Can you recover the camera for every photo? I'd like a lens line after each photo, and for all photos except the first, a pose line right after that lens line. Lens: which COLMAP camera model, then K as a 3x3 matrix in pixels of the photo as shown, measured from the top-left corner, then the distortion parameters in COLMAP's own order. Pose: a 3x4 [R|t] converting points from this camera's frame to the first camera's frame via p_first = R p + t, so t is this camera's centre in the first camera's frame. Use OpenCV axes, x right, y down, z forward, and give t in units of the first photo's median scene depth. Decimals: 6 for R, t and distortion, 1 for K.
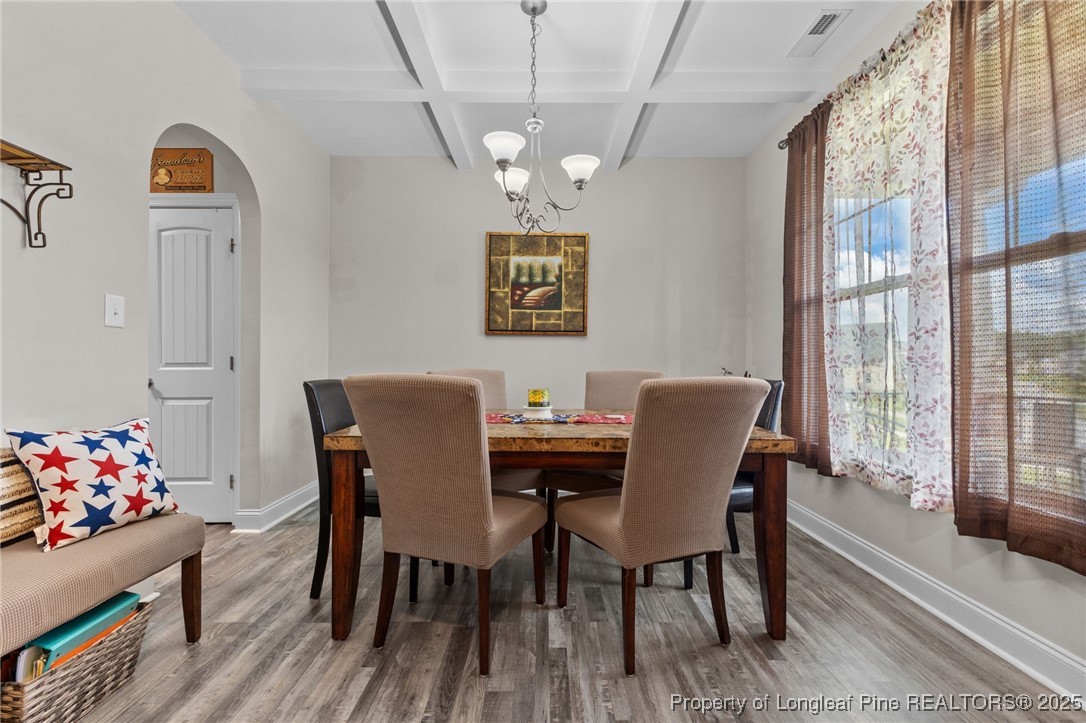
lens RADIAL K [[475.6, 0, 543.9], [0, 475.6, 362.7], [0, 0, 1]] dist [-0.000317, -0.000444]
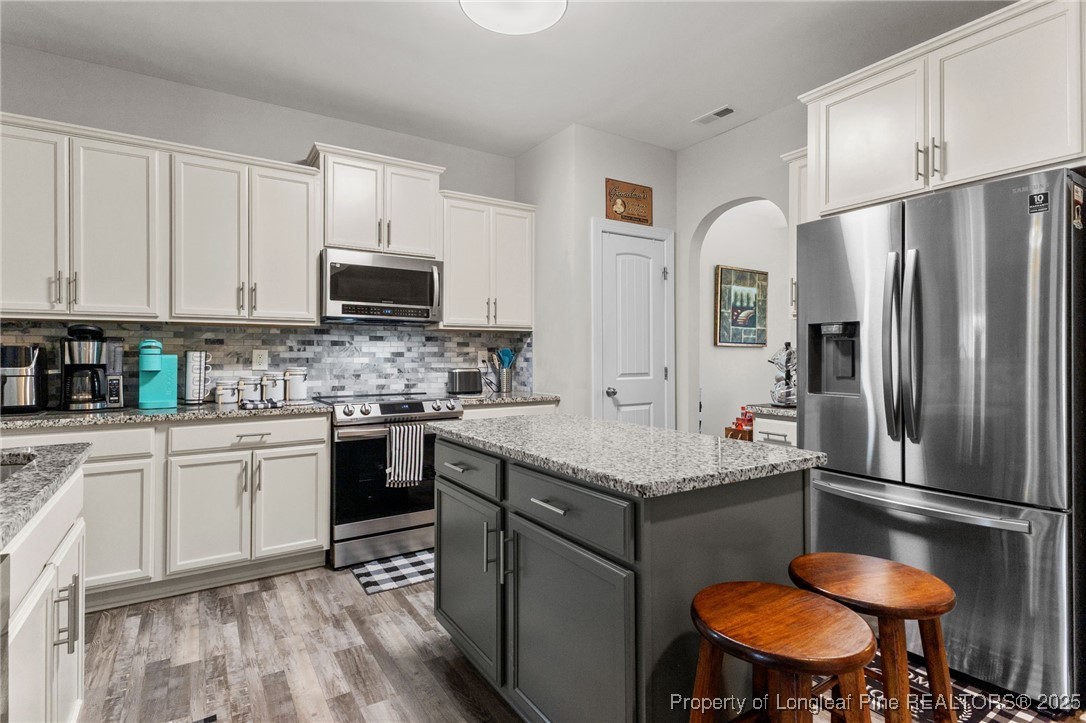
lens RADIAL K [[547.4, 0, 542.3], [0, 547.4, 354.7], [0, 0, 1]] dist [0.017342, 0.000223]
pose [[0.844976, -0.002071, 0.534801, -1.308435], [0.002650, 0.999996, -0.000315, -0.035421], [-0.534798, 0.001683, 0.844978, 0.010150]]
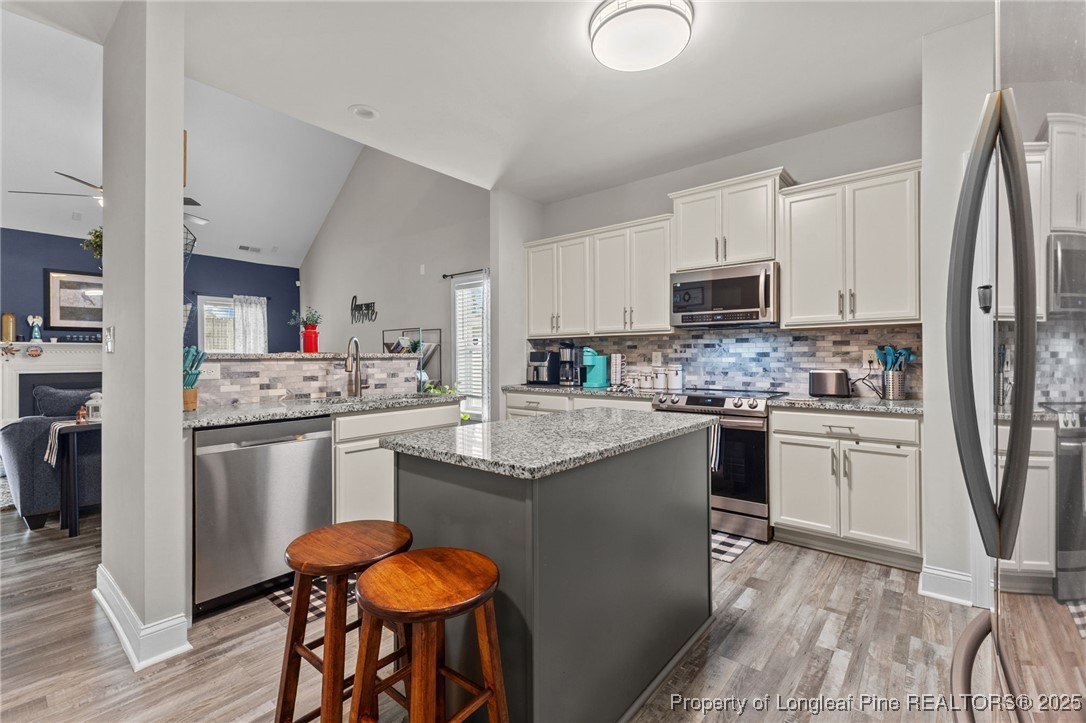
lens RADIAL K [[475.6, 0, 543.9], [0, 475.6, 357.3], [0, 0, 1]] dist [-0.000317, -0.000444]
pose [[0.766900, -0.005024, -0.641746, 0.683190], [0.006422, 0.999979, -0.000154, -0.030611], [0.641734, -0.004003, 0.766917, 0.006168]]
